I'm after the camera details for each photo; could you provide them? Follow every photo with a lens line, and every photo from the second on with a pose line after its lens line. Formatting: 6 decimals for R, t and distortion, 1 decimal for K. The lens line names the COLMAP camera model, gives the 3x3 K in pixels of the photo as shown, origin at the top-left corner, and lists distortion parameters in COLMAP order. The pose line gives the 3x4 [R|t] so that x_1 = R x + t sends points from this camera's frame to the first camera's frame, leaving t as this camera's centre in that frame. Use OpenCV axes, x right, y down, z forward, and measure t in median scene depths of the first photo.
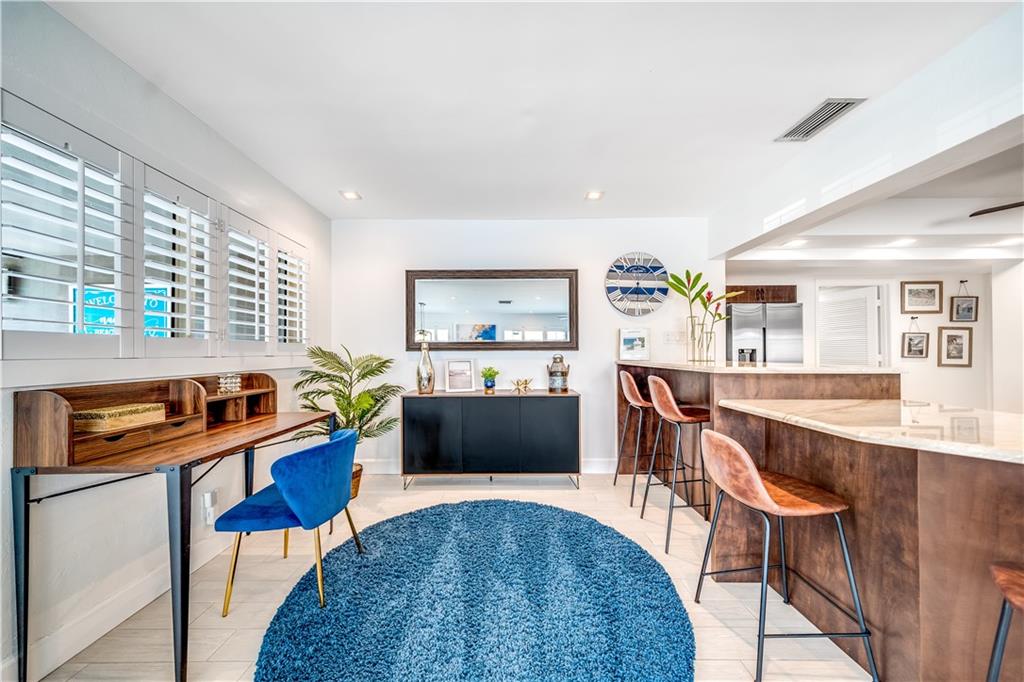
lens RADIAL K [[351.1, 0, 506.9], [0, 351.1, 346.7], [0, 0, 1]] dist [-0.005870, 0.000273]
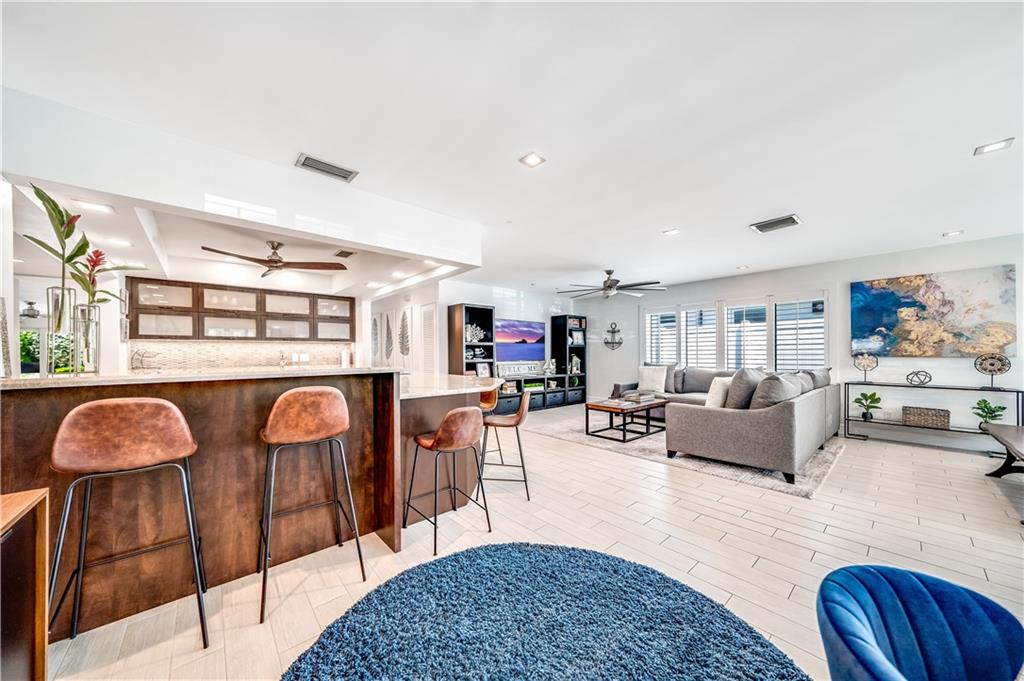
lens RADIAL K [[351.1, 0, 503.9], [0, 351.1, 356.6], [0, 0, 1]] dist [-0.005870, 0.000273]
pose [[-0.663421, -0.000215, 0.748246, -0.284592], [-0.004222, 0.999985, -0.003457, 0.014293], [-0.748234, -0.005453, -0.663412, 0.836660]]
